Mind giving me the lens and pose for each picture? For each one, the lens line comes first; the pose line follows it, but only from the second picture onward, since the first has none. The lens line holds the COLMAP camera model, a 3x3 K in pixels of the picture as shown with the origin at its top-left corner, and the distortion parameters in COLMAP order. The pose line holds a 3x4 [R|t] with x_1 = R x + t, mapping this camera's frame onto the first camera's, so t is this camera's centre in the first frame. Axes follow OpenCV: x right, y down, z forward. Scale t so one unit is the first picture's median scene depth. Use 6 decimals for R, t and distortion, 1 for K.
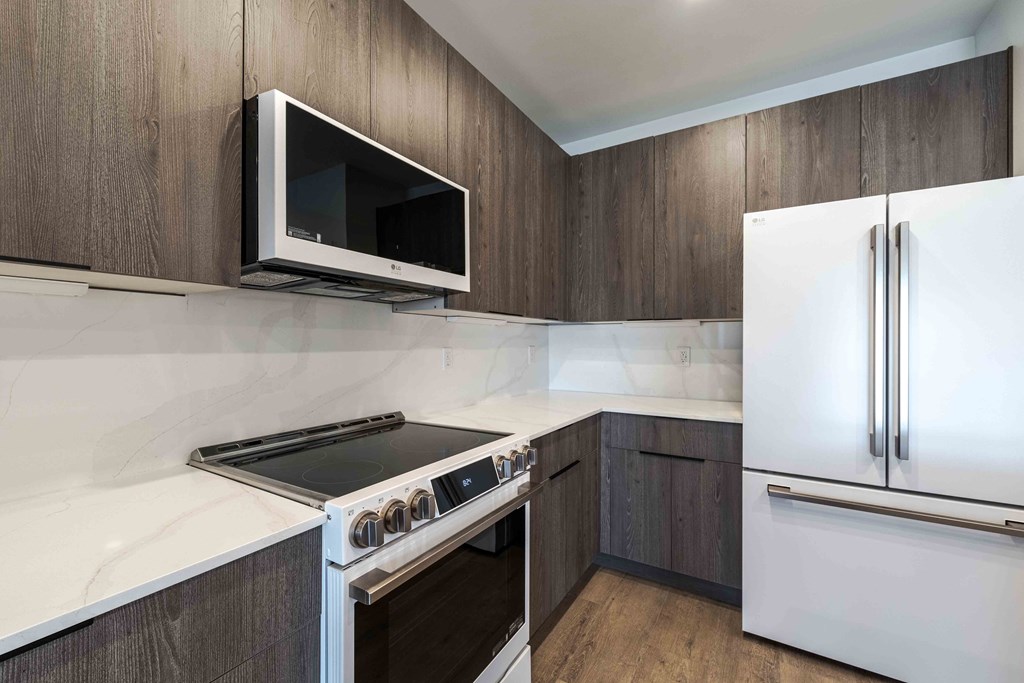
lens RADIAL K [[414.2, 0, 513.0], [0, 414.2, 343.6], [0, 0, 1]] dist [0.002631, 0.000053]
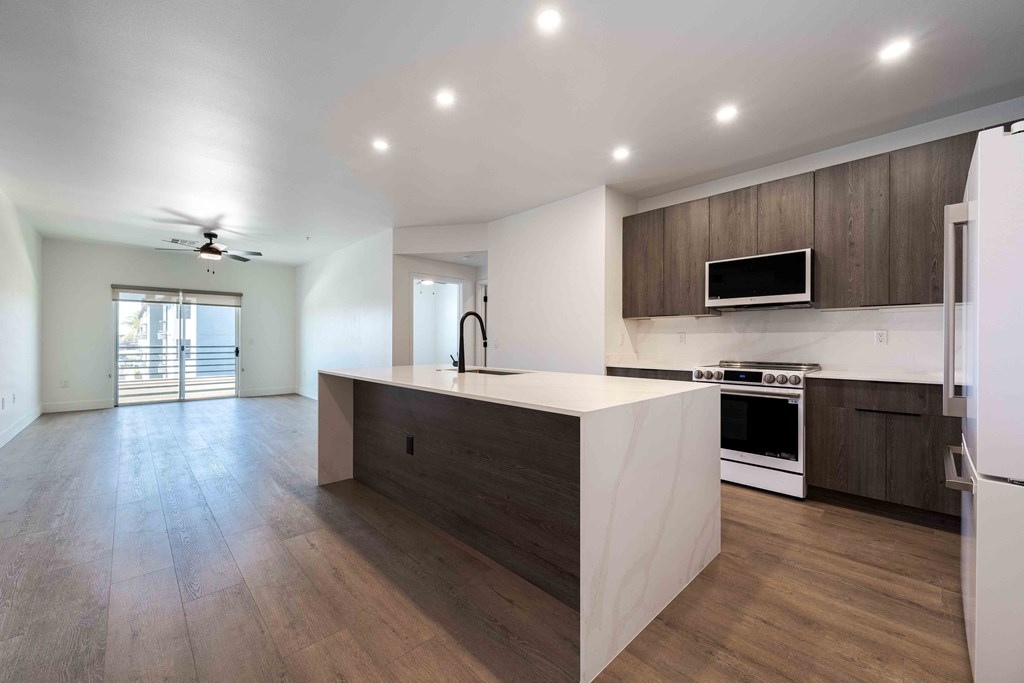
lens RADIAL K [[414.2, 0, 507.7], [0, 414.2, 343.1], [0, 0, 1]] dist [0.002631, 0.000053]
pose [[-0.233436, 0.004348, -0.972362, 2.165537], [0.000114, 0.999990, 0.004444, 0.067680], [0.972372, 0.000926, -0.233434, 0.074543]]
